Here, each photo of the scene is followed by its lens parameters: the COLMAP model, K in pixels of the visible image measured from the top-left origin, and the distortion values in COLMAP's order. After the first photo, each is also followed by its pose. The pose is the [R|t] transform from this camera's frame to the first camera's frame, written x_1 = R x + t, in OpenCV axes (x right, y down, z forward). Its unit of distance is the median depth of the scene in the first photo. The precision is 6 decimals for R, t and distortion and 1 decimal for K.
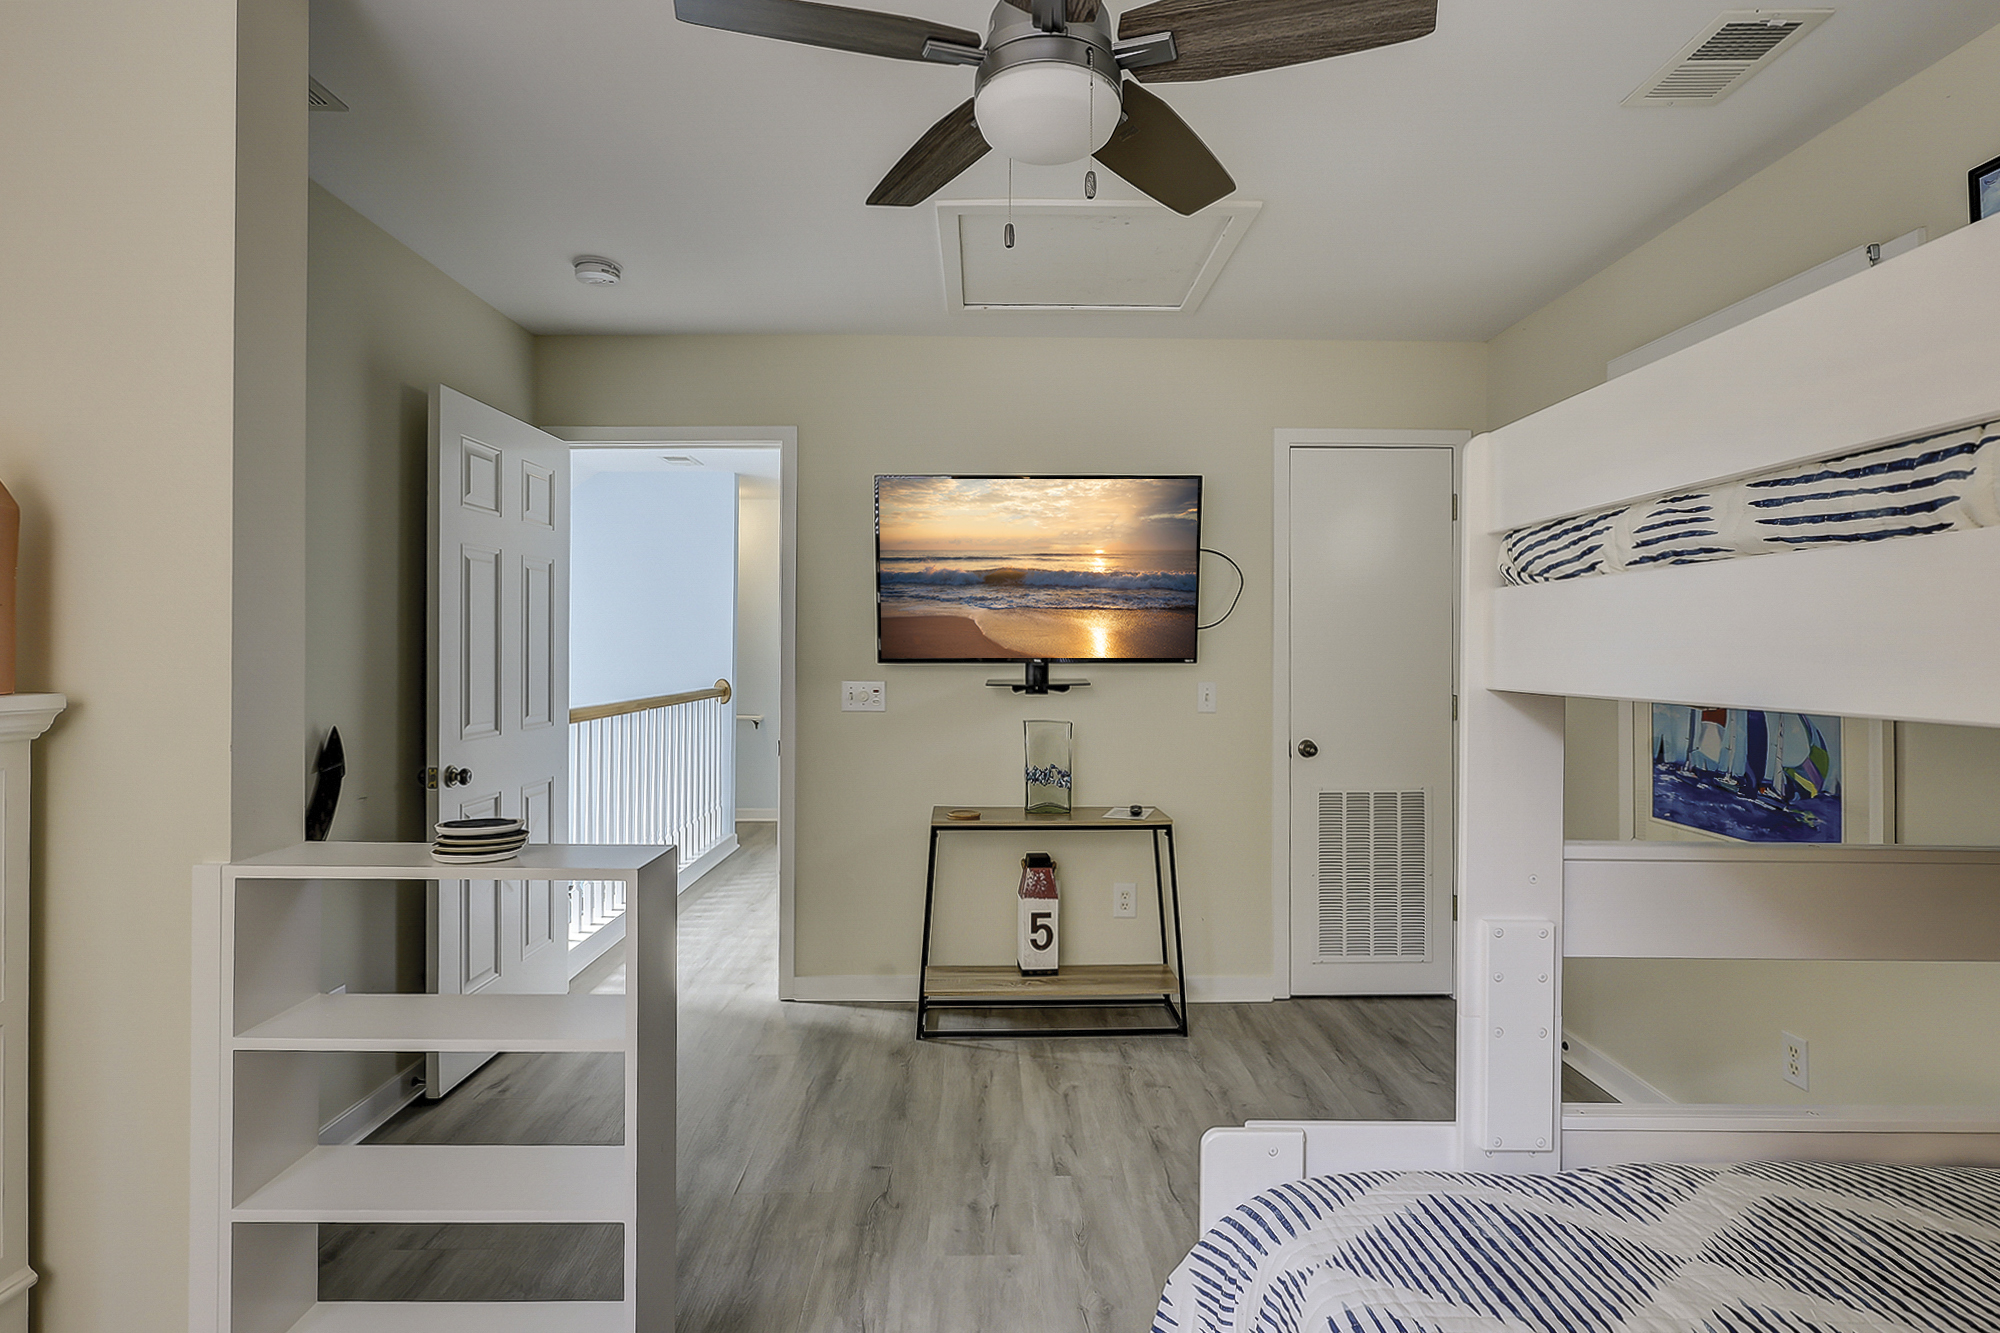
lens RADIAL K [[1009.6, 0, 1002.7], [0, 1009.6, 664.2], [0, 0, 1]] dist [-0.021514, -0.000915]
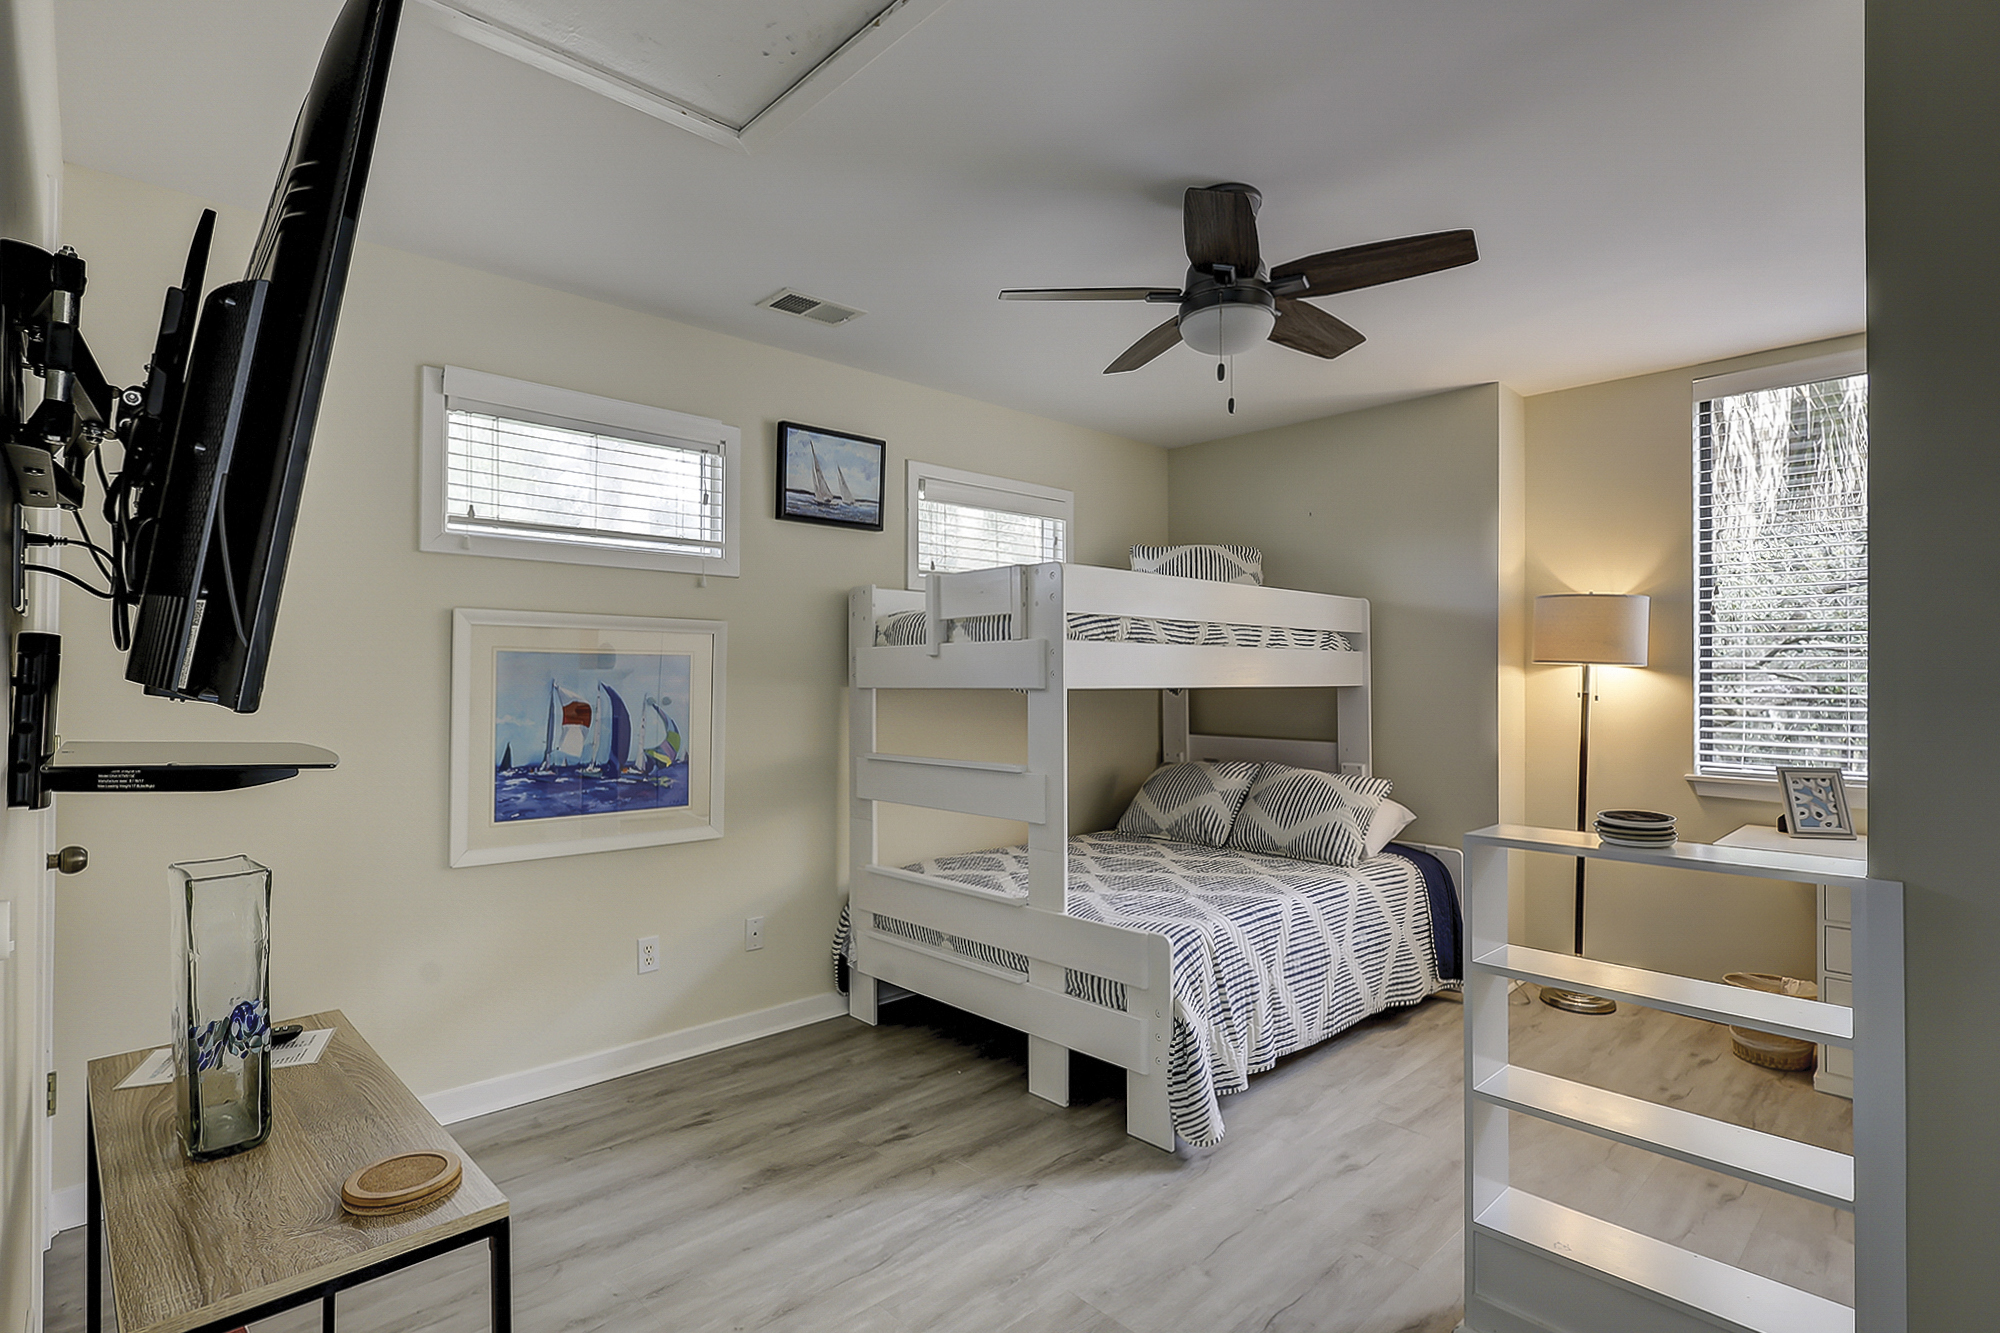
lens RADIAL K [[1009.6, 0, 1001.4], [0, 1009.6, 669.9], [0, 0, 1]] dist [-0.021514, -0.000915]
pose [[-0.697484, -0.002724, 0.716595, -0.536953], [0.001937, 0.999982, 0.005687, -0.015018], [-0.716598, 0.005355, -0.697466, 1.502282]]
